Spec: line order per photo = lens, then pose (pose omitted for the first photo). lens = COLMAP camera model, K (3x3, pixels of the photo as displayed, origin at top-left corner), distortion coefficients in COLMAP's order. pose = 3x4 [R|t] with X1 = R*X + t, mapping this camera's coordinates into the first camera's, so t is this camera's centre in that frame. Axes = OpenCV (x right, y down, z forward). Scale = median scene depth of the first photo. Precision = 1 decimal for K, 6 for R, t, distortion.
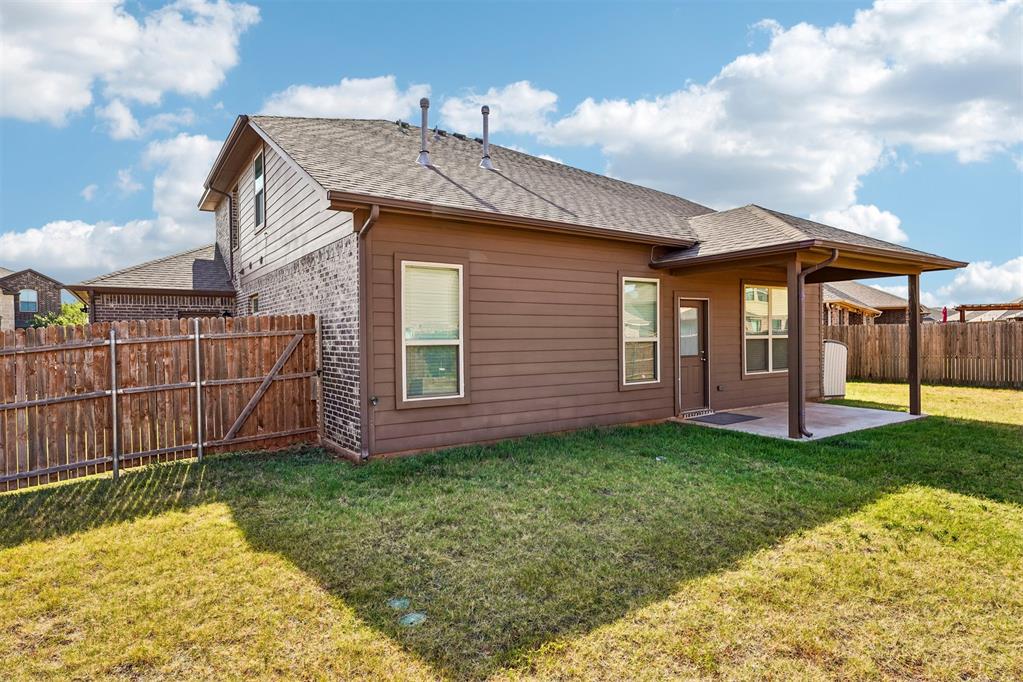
lens RADIAL K [[569.8, 0, 511.5], [0, 569.8, 341.0], [0, 0, 1]] dist [0.002960, 0.000941]
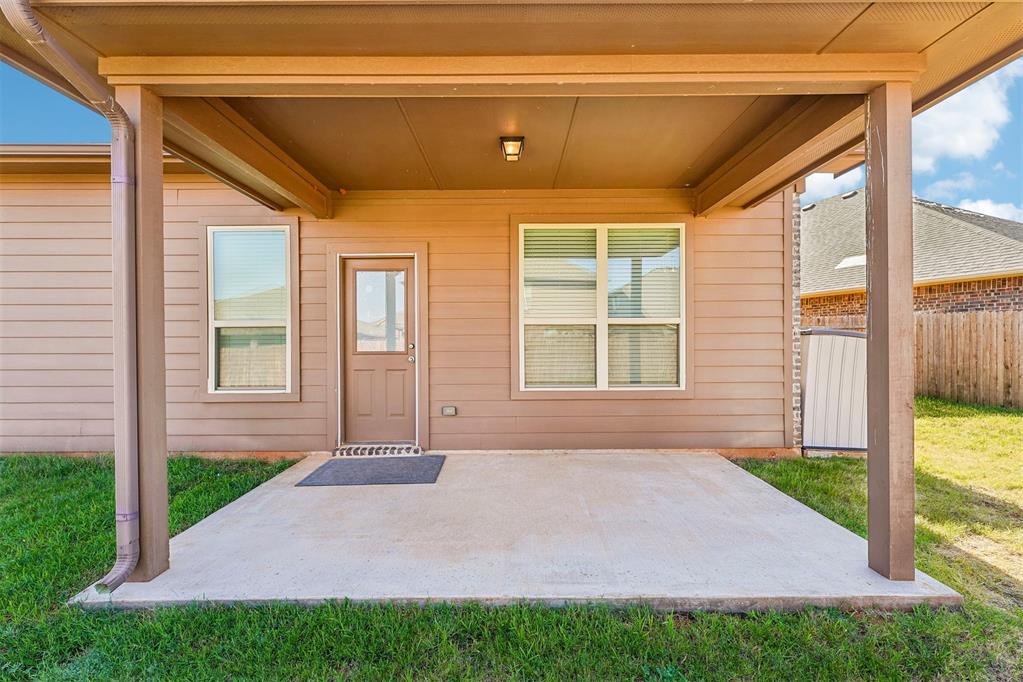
lens RADIAL K [[406.3, 0, 511.5], [0, 406.3, 341.0], [0, 0, 1]] dist [0.001843, 0.000343]
pose [[0.830062, 0.007400, -0.557622, 0.831922], [-0.009731, 0.999952, -0.001215, 0.016960], [0.557586, 0.006435, 0.830094, 0.905562]]
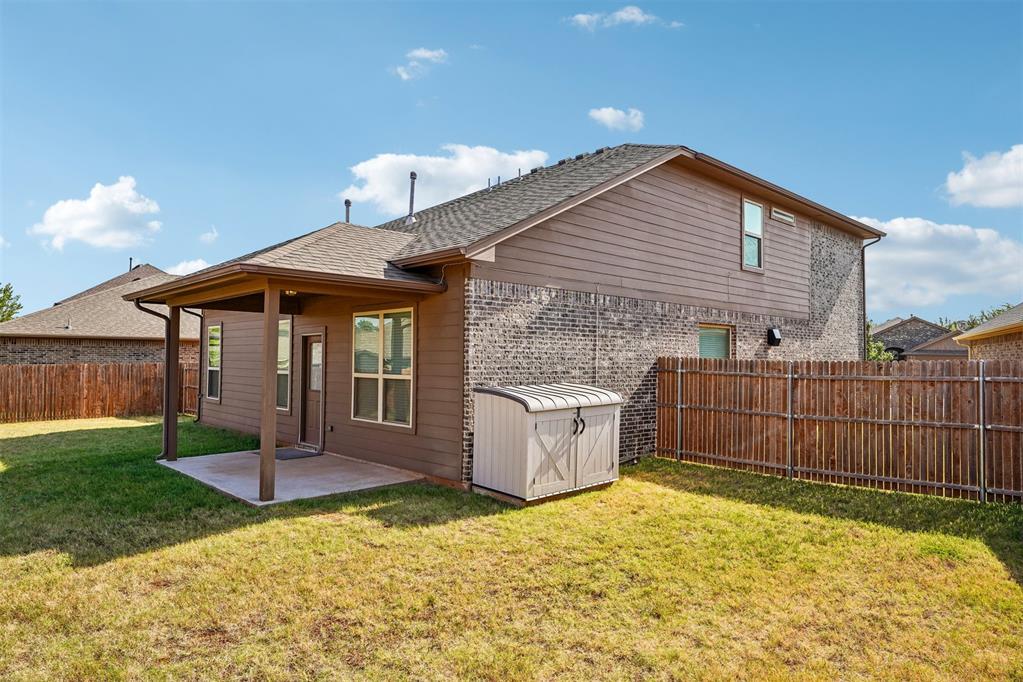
lens RADIAL K [[622.8, 0, 511.5], [0, 622.8, 341.0], [0, 0, 1]] dist [0.001406, 0.000095]
pose [[0.167625, -0.018403, -0.985679, 1.839875], [-0.017823, 0.999606, -0.021694, -0.055665], [0.985690, 0.021204, 0.167231, 1.447002]]
